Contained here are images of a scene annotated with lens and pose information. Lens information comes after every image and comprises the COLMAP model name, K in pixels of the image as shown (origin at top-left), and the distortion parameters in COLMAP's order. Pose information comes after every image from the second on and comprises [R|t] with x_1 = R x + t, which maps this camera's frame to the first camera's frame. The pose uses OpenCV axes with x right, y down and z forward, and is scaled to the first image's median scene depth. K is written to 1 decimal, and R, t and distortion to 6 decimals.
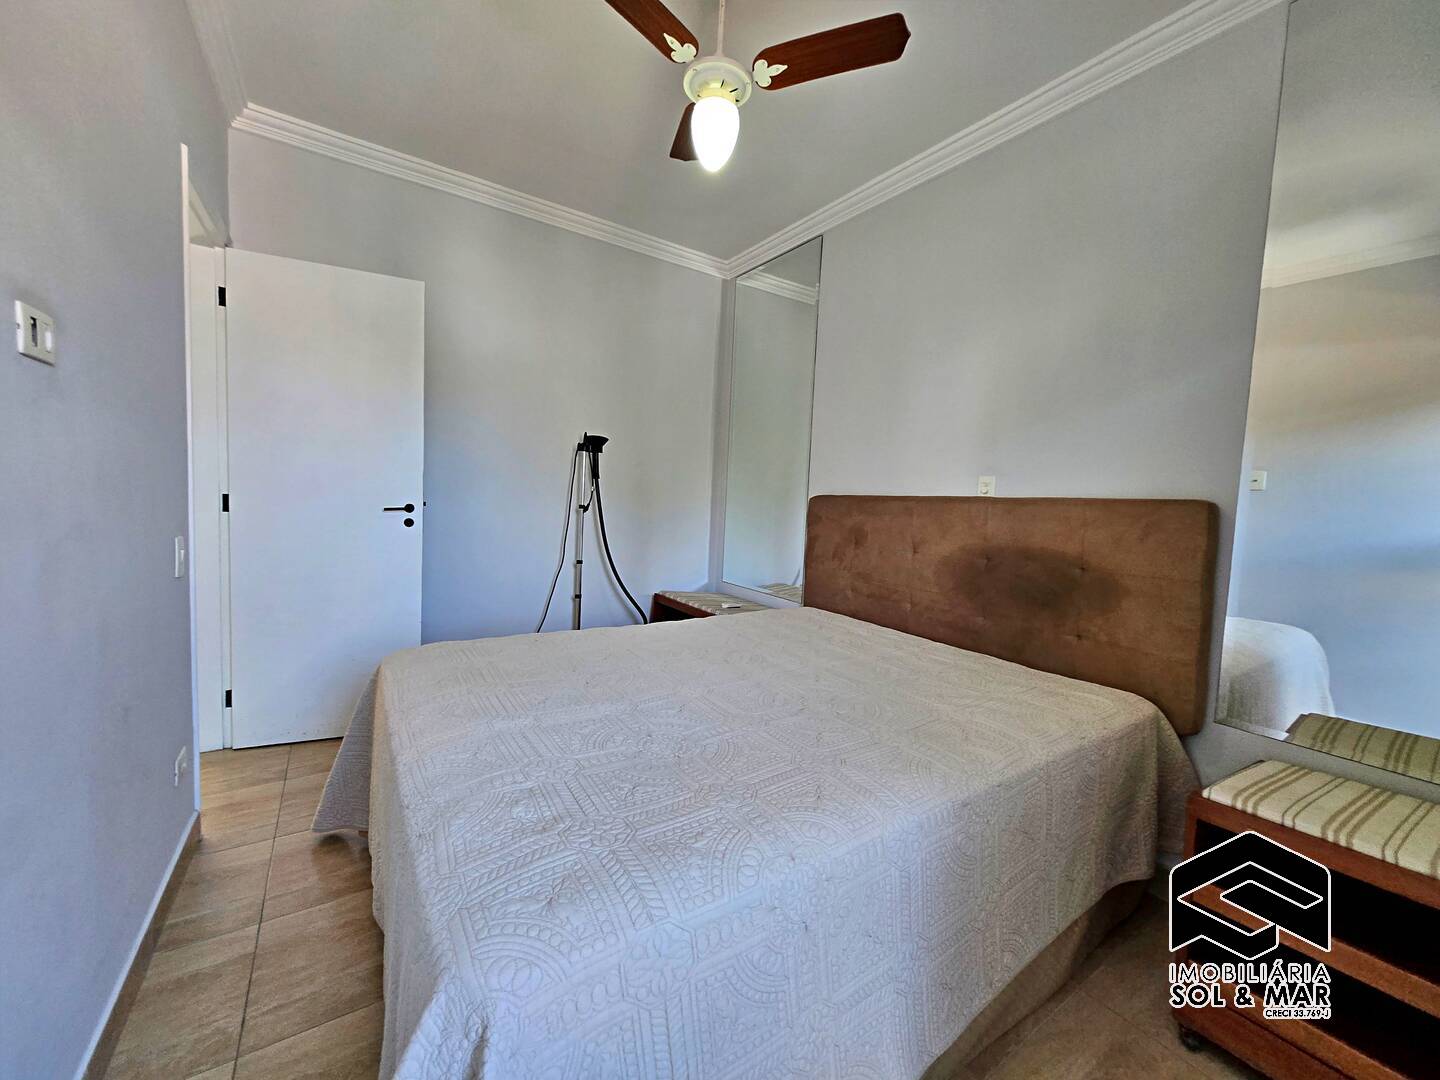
lens RADIAL K [[573.7, 0, 716.3], [0, 573.7, 550.7], [0, 0, 1]] dist [0.002037, 0.000410]
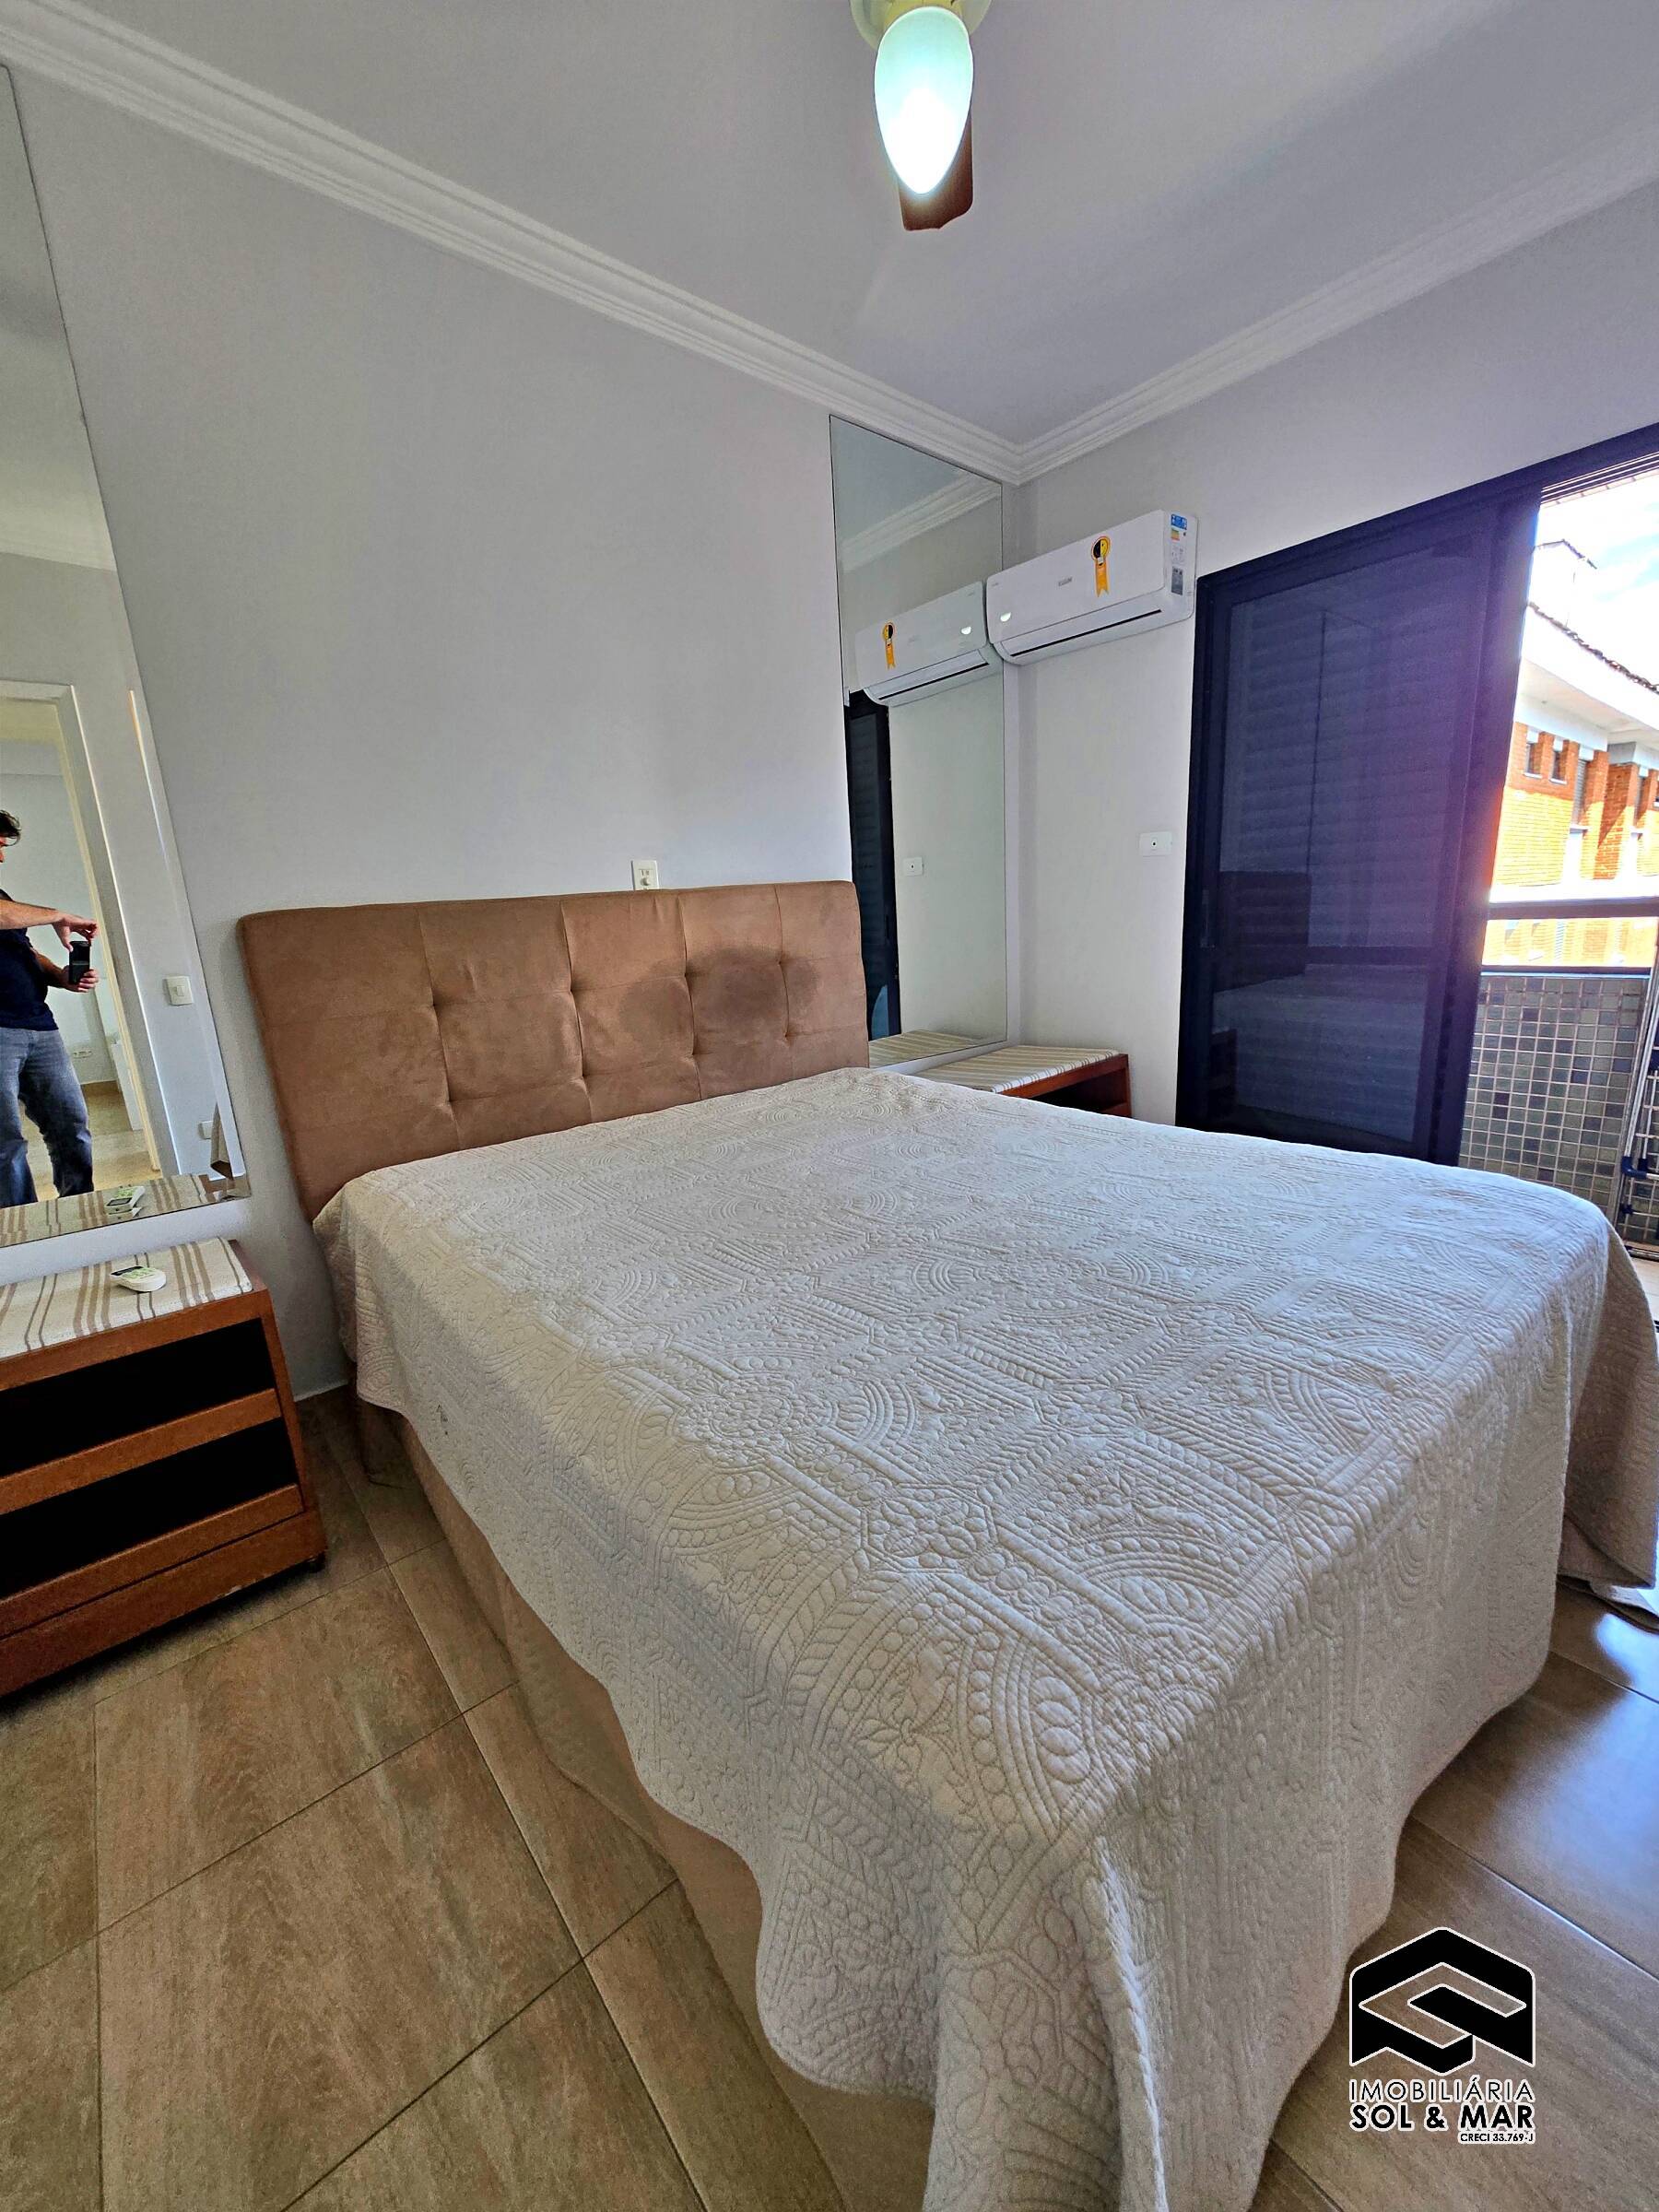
lens RADIAL K [[881.2, 0, 828.7], [0, 881.2, 1098.3], [0, 0, 1]] dist [0.002037, 0.000410]
pose [[-0.121703, -0.282111, 0.951631, -0.634358], [0.121720, 0.947280, 0.296388, -0.140029], [-0.985075, 0.151904, -0.080948, 0.881481]]
